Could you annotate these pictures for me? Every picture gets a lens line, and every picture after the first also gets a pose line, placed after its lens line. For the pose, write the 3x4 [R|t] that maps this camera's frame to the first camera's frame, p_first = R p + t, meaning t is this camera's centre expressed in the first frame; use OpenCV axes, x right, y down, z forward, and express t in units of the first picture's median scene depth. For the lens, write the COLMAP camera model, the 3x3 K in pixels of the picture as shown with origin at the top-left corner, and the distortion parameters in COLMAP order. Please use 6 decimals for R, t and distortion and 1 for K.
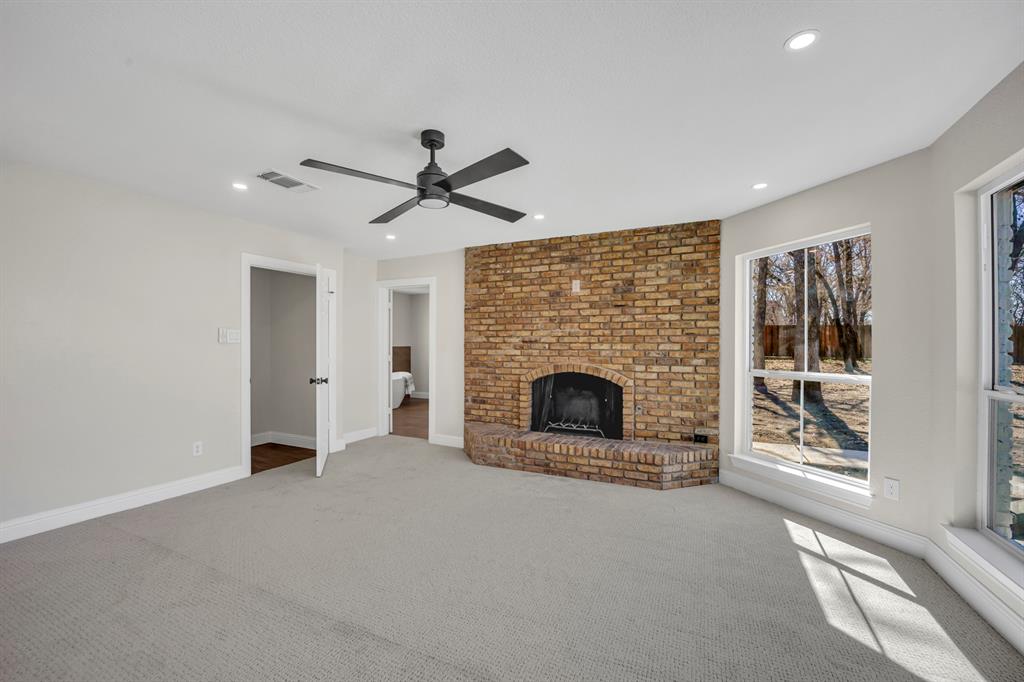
lens RADIAL K [[419.0, 0, 511.6], [0, 419.0, 346.3], [0, 0, 1]] dist [0.009083, 0.000060]
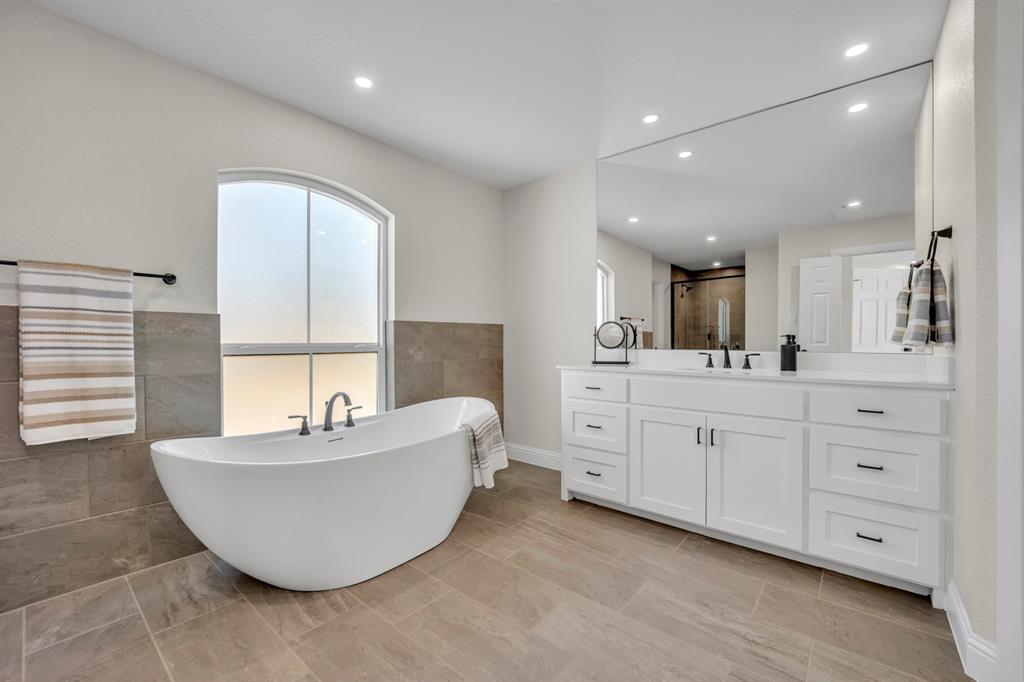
lens RADIAL K [[419.0, 0, 513.3], [0, 419.0, 341.3], [0, 0, 1]] dist [0.009083, 0.000060]
pose [[0.965414, 0.000629, -0.260721, -0.151441], [0.001324, 0.999972, 0.007316, 0.014471], [0.260718, -0.007408, 0.965387, 0.727646]]
